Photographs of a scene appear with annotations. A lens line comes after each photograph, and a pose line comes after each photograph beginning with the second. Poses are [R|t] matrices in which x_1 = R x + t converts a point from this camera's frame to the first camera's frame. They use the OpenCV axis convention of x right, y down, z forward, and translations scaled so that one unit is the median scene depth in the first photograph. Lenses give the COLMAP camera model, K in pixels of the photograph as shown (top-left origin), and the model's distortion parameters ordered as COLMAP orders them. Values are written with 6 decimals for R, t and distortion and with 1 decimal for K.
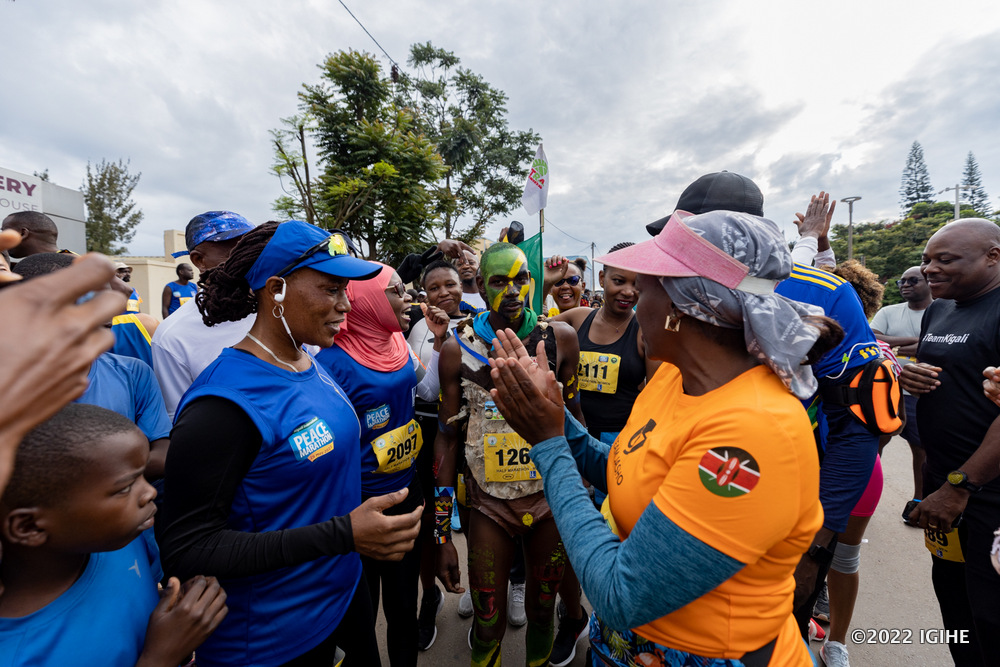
lens RADIAL K [[449.6, 0, 501.0], [0, 449.6, 330.2], [0, 0, 1]] dist [-0.003708, 0.000077]
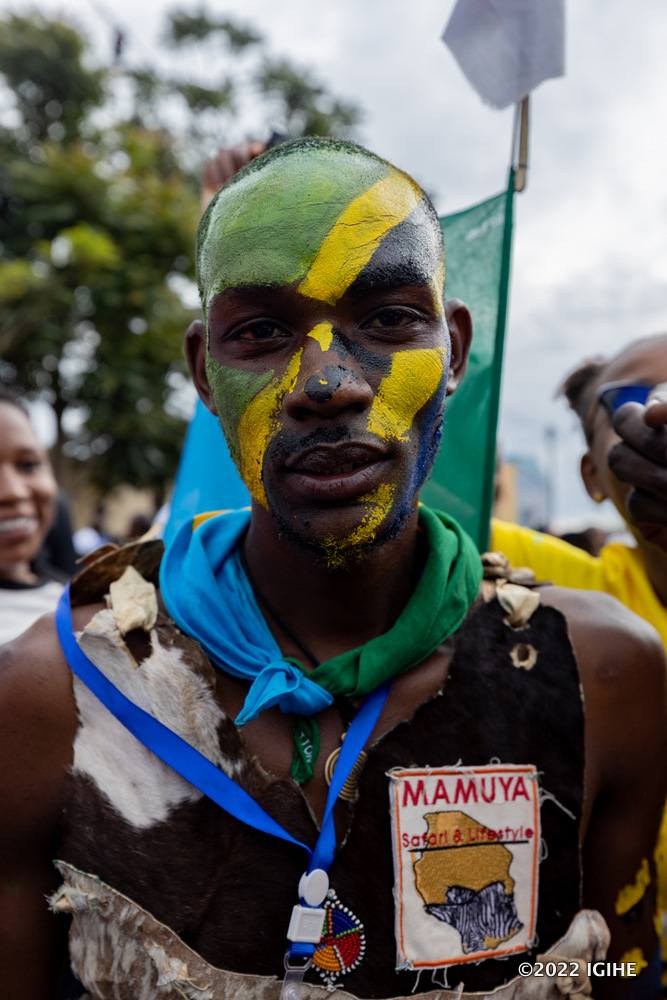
lens RADIAL K [[965.4, 0, 337.7], [0, 965.4, 497.9], [0, 0, 1]] dist [0.005206, 0.000000]
pose [[0.999858, 0.008030, -0.014806, 0.002722], [-0.009738, 0.992826, -0.119171, 0.000320], [0.013743, 0.119299, 0.992763, 0.050068]]
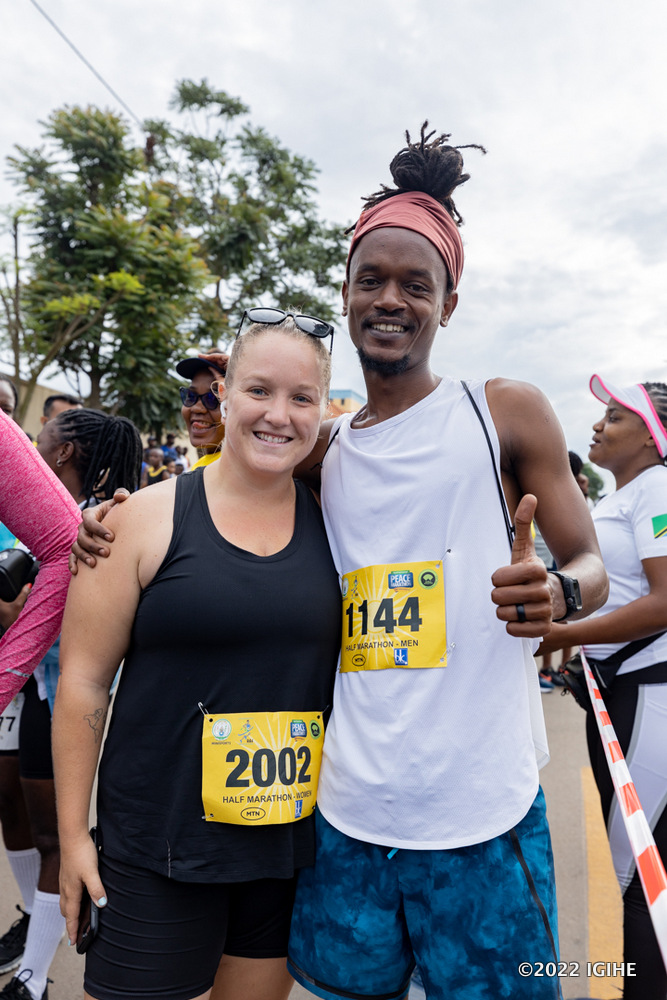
lens RADIAL K [[834.6, 0, 328.0], [0, 834.6, 500.3], [0, 0, 1]] dist [0.000279, 0.000830]
pose [[0.997225, 0.070863, 0.022829, 0.036685], [-0.069499, 0.996017, -0.055856, 0.027144], [-0.026697, 0.054114, 0.998178, -0.196814]]
